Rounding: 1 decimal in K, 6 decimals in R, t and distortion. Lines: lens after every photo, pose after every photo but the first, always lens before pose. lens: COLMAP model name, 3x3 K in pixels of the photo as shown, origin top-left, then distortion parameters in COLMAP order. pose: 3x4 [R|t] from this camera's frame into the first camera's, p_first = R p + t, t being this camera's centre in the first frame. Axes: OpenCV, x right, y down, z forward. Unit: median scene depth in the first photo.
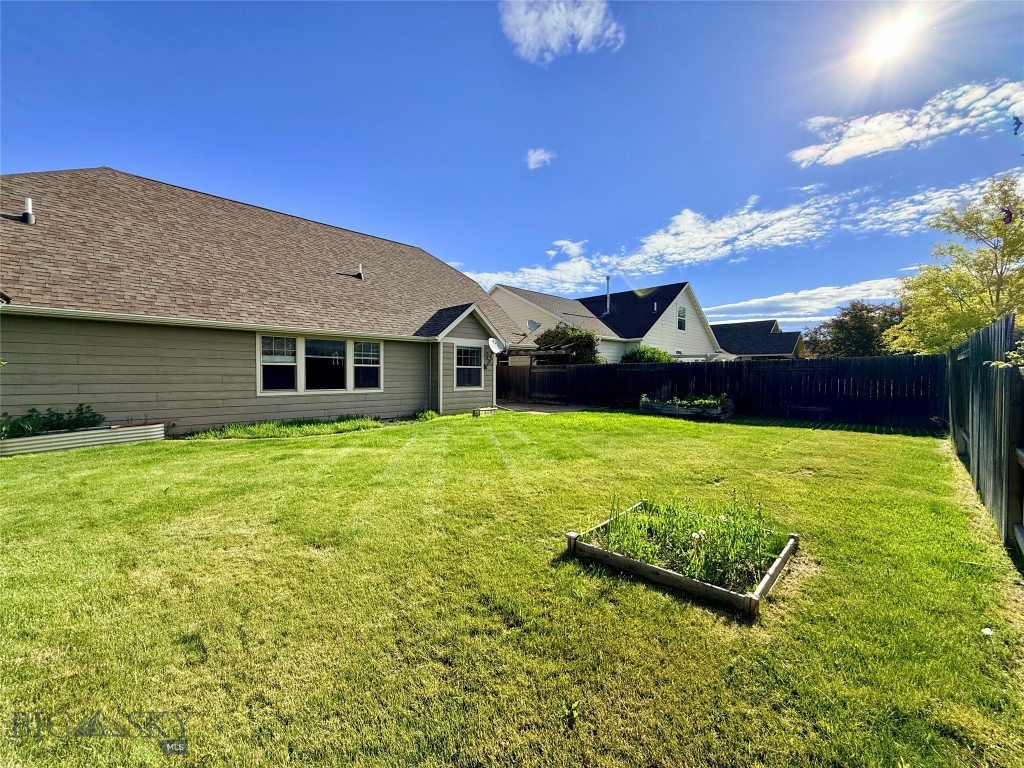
lens RADIAL K [[418.0, 0, 512.0], [0, 418.0, 384.0], [0, 0, 1]] dist [0.024928, 0.000359]
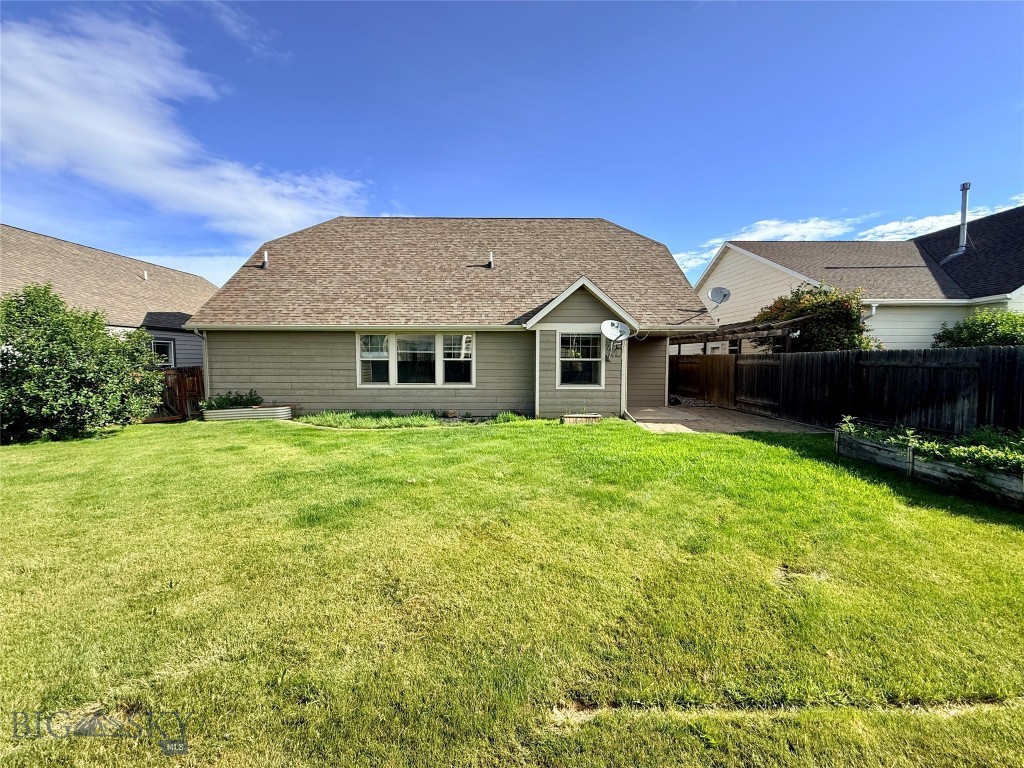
lens RADIAL K [[418.0, 0, 512.0], [0, 418.0, 384.0], [0, 0, 1]] dist [0.024928, 0.000359]
pose [[0.711775, 0.040087, -0.701263, 0.422713], [-0.015844, 0.999032, 0.041027, -0.029793], [0.702229, -0.018091, 0.711721, 0.415025]]
